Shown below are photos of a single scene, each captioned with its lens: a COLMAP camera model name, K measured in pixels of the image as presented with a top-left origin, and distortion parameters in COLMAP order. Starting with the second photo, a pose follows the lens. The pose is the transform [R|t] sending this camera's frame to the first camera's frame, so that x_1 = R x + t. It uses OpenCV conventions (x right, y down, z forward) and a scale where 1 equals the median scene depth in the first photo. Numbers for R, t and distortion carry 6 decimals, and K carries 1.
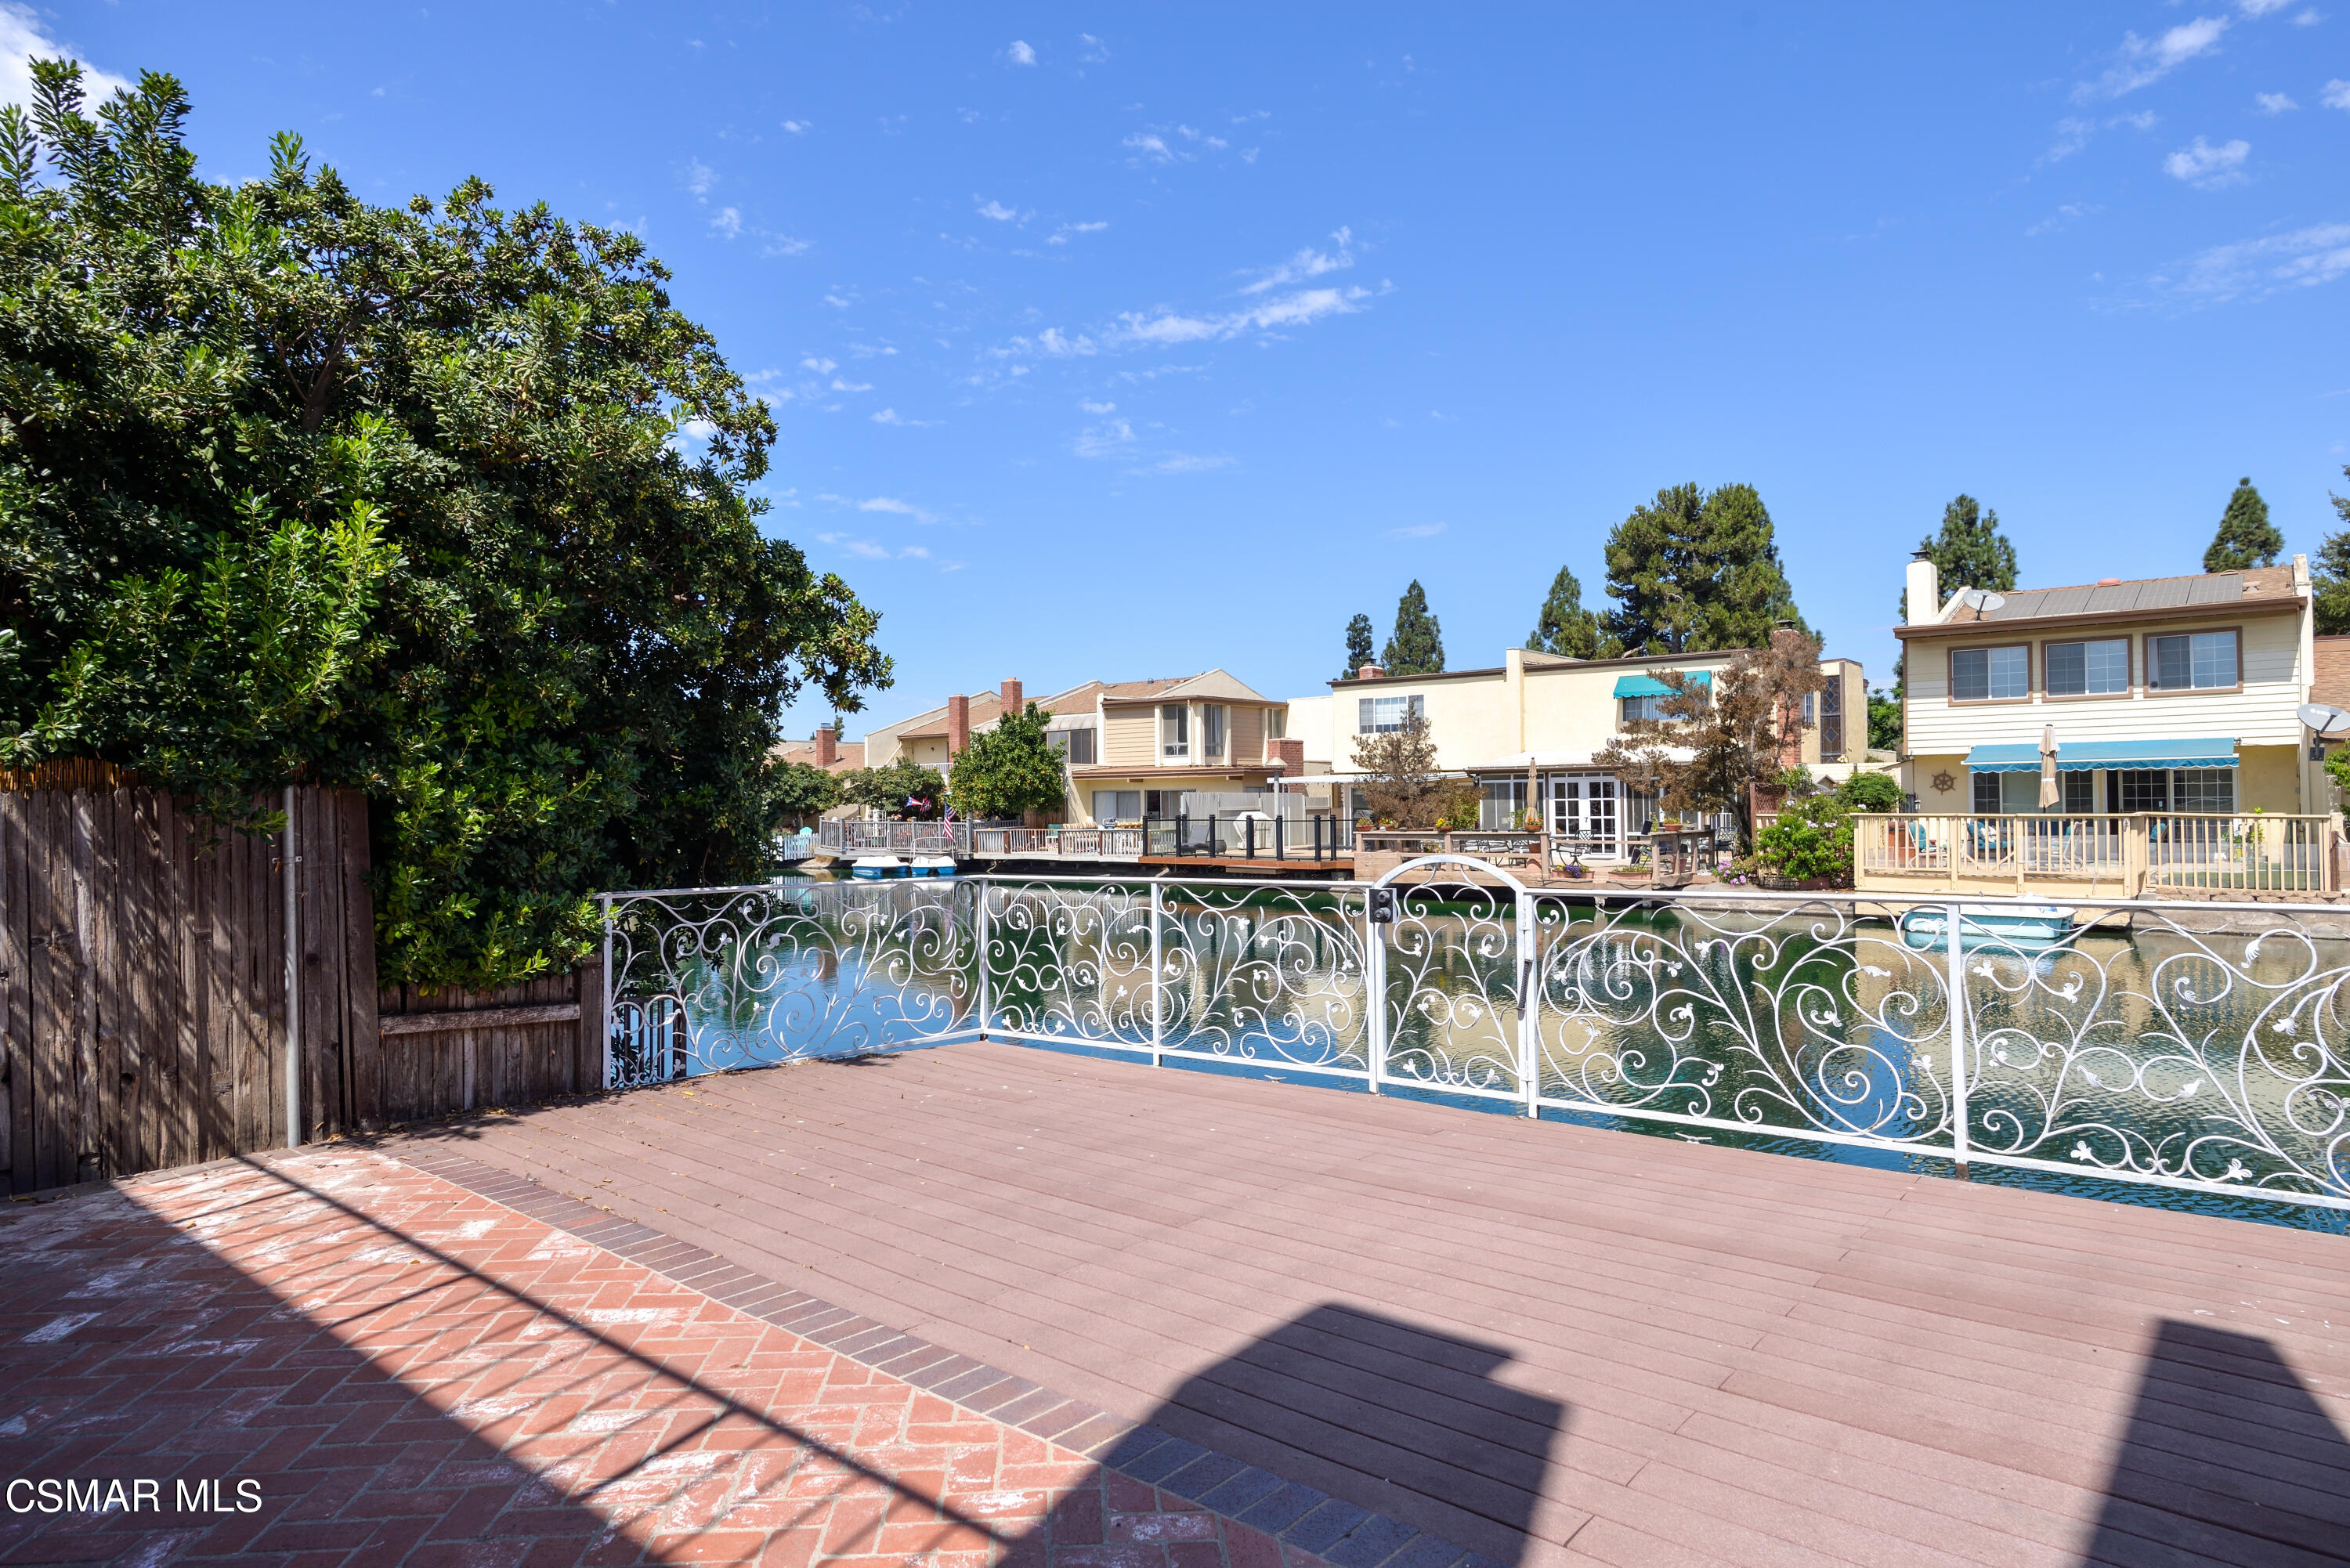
lens RADIAL K [[1331.8, 0, 1169.2], [0, 1331.8, 797.8], [0, 0, 1]] dist [-0.009567, 0.003994]
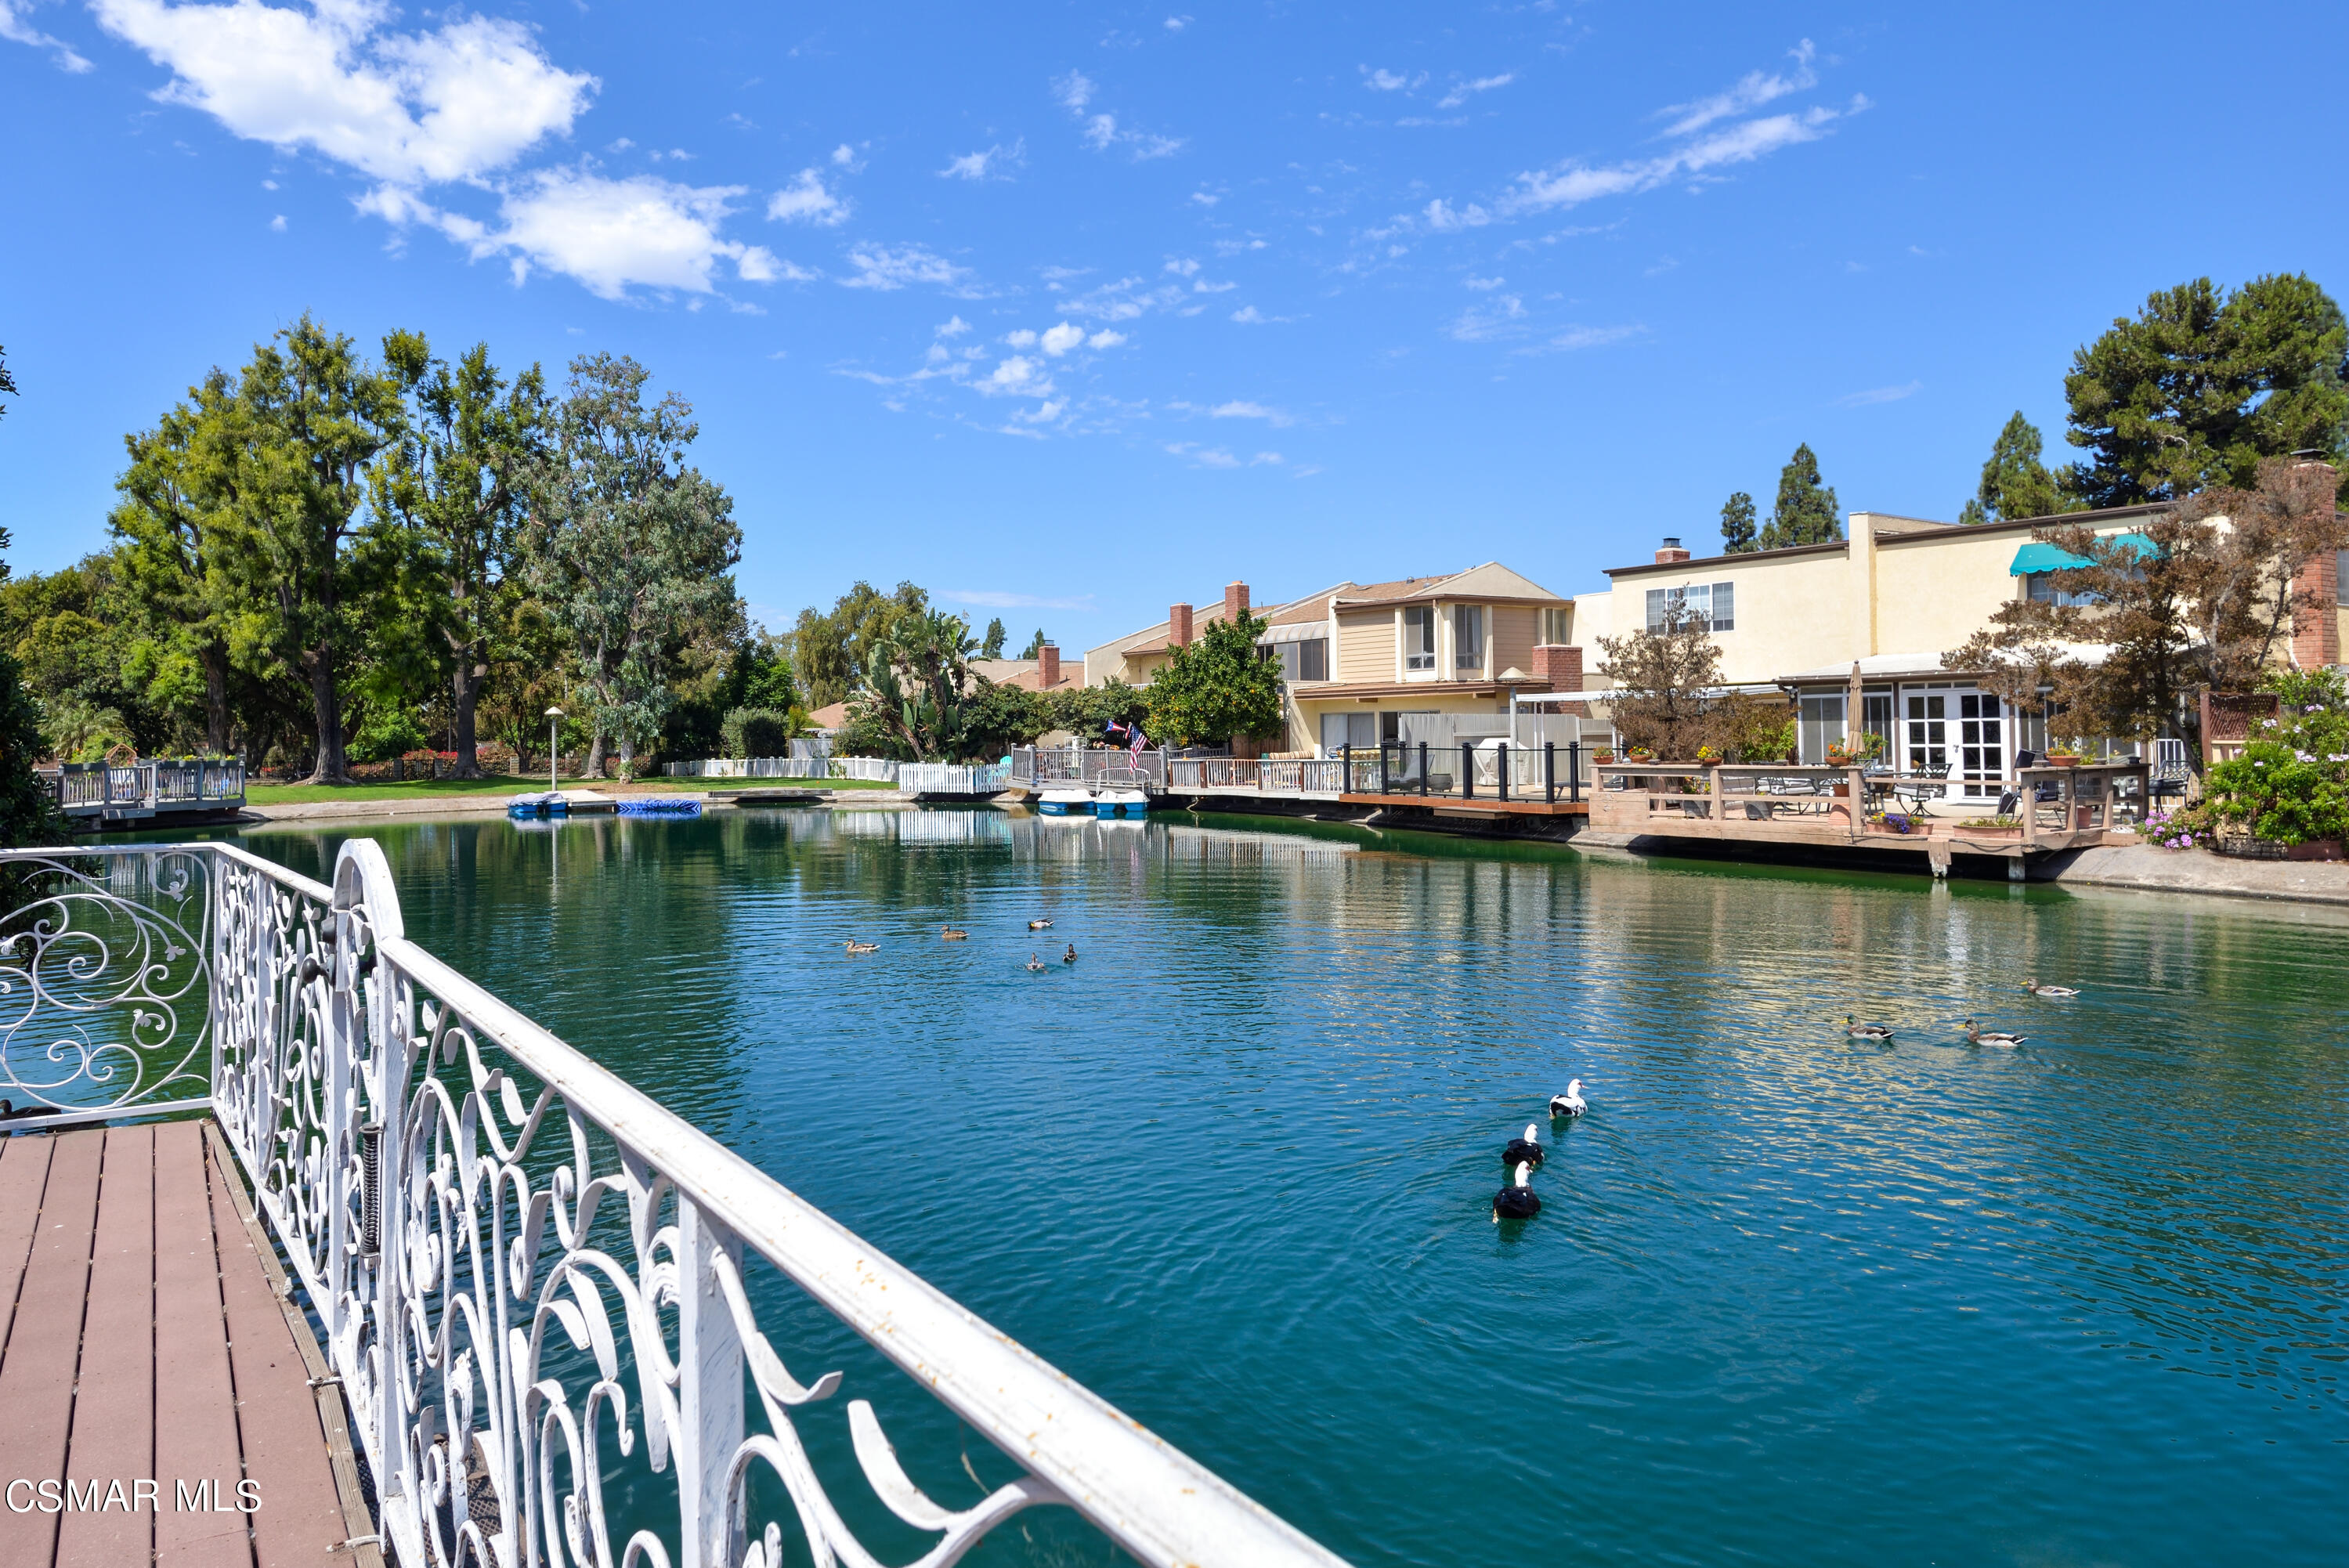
lens RADIAL K [[1446.4, 0, 1065.9], [0, 1446.4, 732.0], [0, 0, 1]] dist [-0.005374, -0.001822]
pose [[0.947949, -0.002627, -0.318411, 0.099245], [0.004603, 0.999975, 0.005453, 0.001095], [0.318388, -0.006635, 0.947937, 0.112835]]
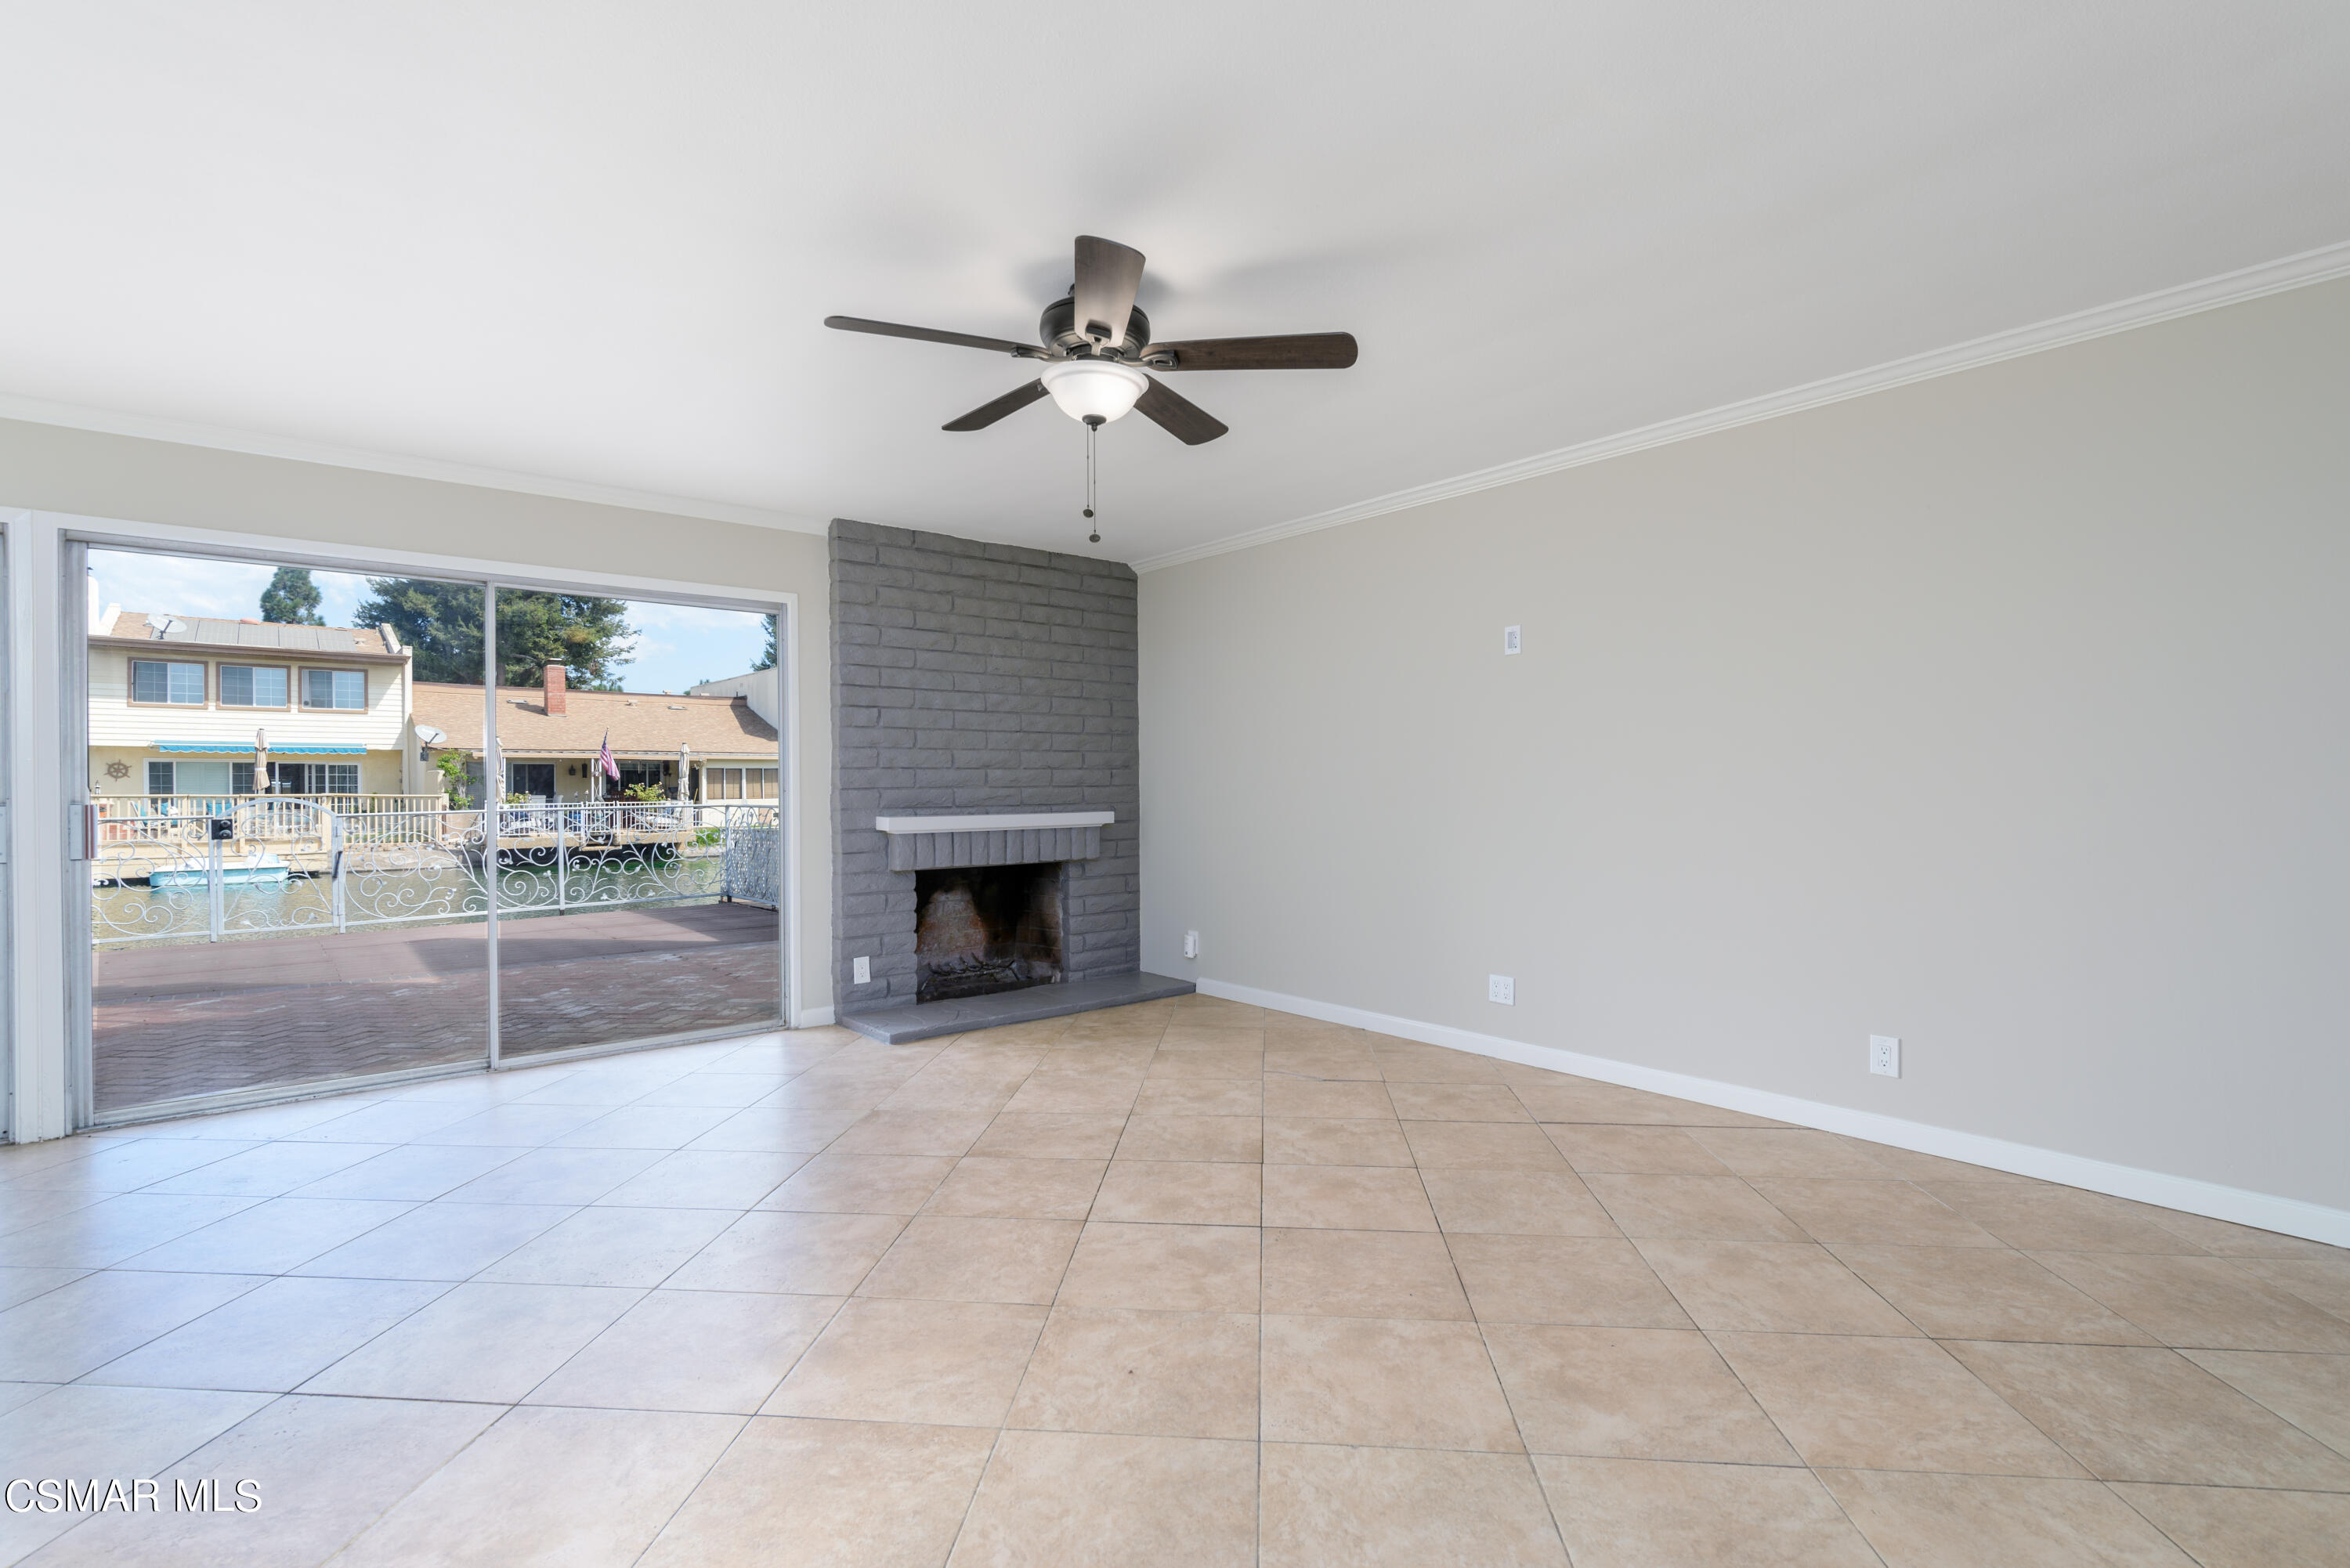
lens RADIAL K [[1091.2, 0, 1173.6], [0, 1091.2, 790.0], [0, 0, 1]] dist [0.004985, -0.002668]
pose [[0.171258, 0.004781, 0.985215, -0.174517], [-0.002948, 0.999986, -0.004340, 0.006050], [-0.985222, -0.002161, 0.171270, -0.073270]]
